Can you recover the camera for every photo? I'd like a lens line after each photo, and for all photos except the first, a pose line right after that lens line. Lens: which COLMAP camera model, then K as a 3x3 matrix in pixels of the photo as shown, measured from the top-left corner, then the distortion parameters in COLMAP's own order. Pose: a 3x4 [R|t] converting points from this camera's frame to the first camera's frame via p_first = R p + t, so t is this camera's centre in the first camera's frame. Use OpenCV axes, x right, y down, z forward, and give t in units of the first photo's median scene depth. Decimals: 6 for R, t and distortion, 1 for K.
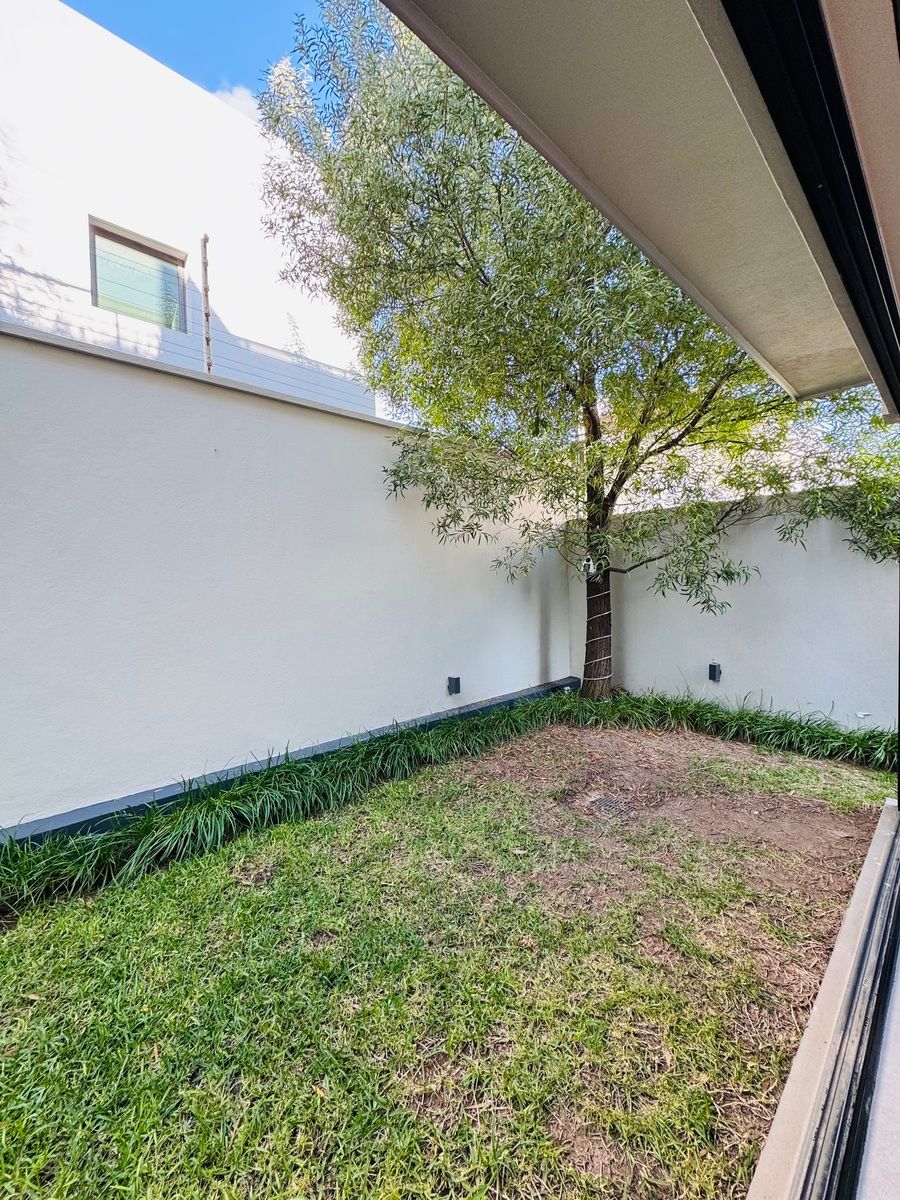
lens RADIAL K [[476.6, 0, 453.6], [0, 476.6, 598.7], [0, 0, 1]] dist [-0.002501, 0.000028]
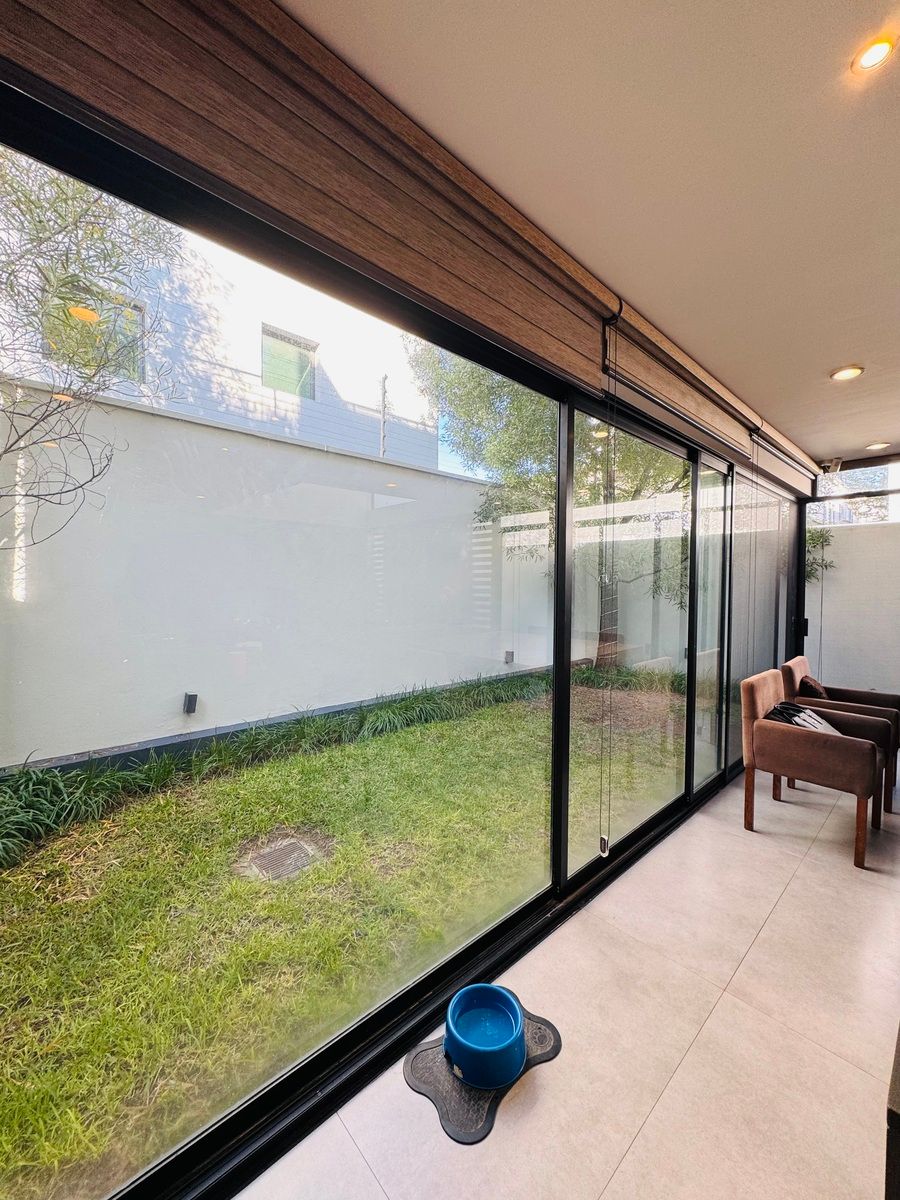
lens RADIAL K [[476.6, 0, 453.6], [0, 476.6, 598.7], [0, 0, 1]] dist [-0.002501, 0.000028]
pose [[0.999595, 0.027870, 0.005796, -0.184263], [-0.027809, 0.999559, -0.010404, 0.023556], [-0.006084, 0.010239, 0.999929, -0.458521]]
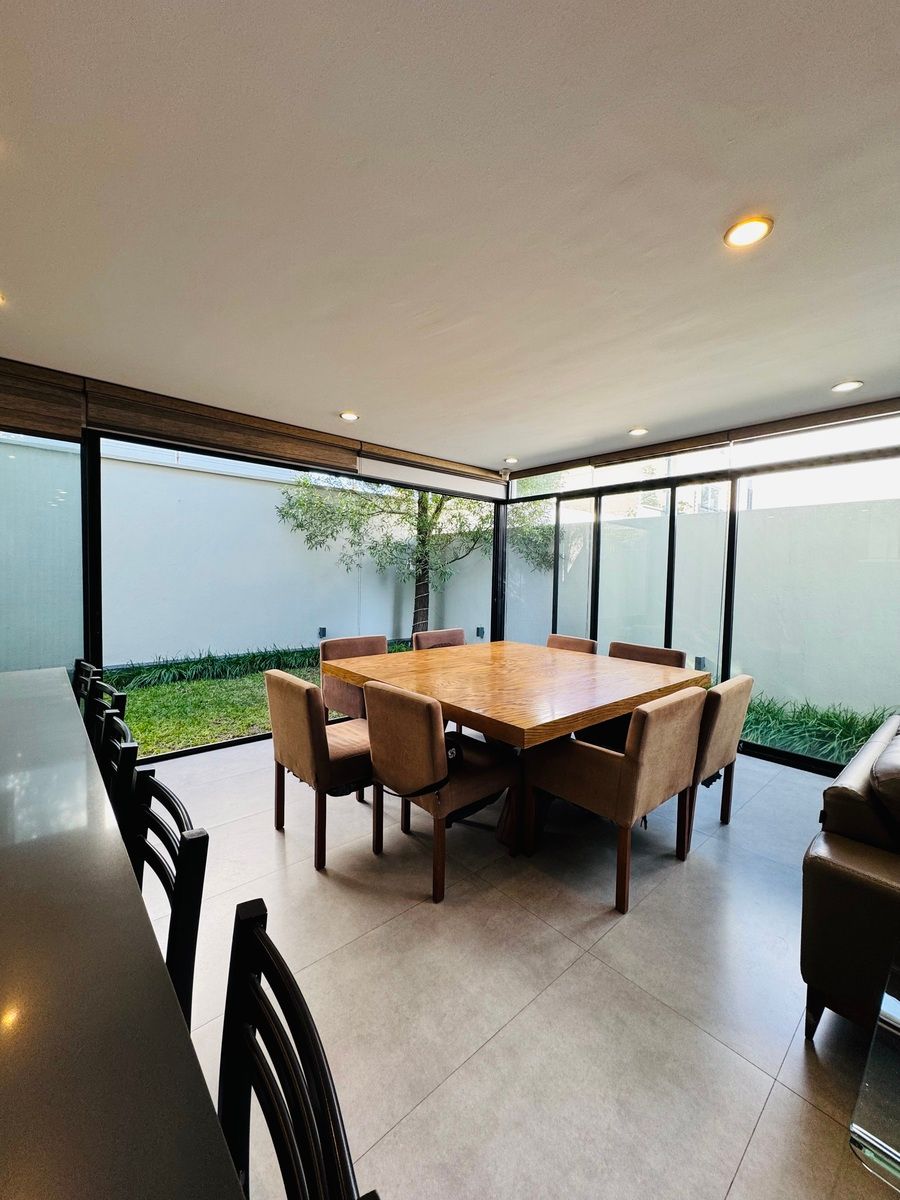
lens RADIAL K [[483.8, 0, 453.3], [0, 483.8, 591.9], [0, 0, 1]] dist [0.000286, 0.000070]
pose [[0.998864, 0.044216, -0.017762, 0.483805], [-0.044227, 0.999022, -0.000202, 0.018661], [0.017735, 0.000987, 0.999842, -0.702867]]
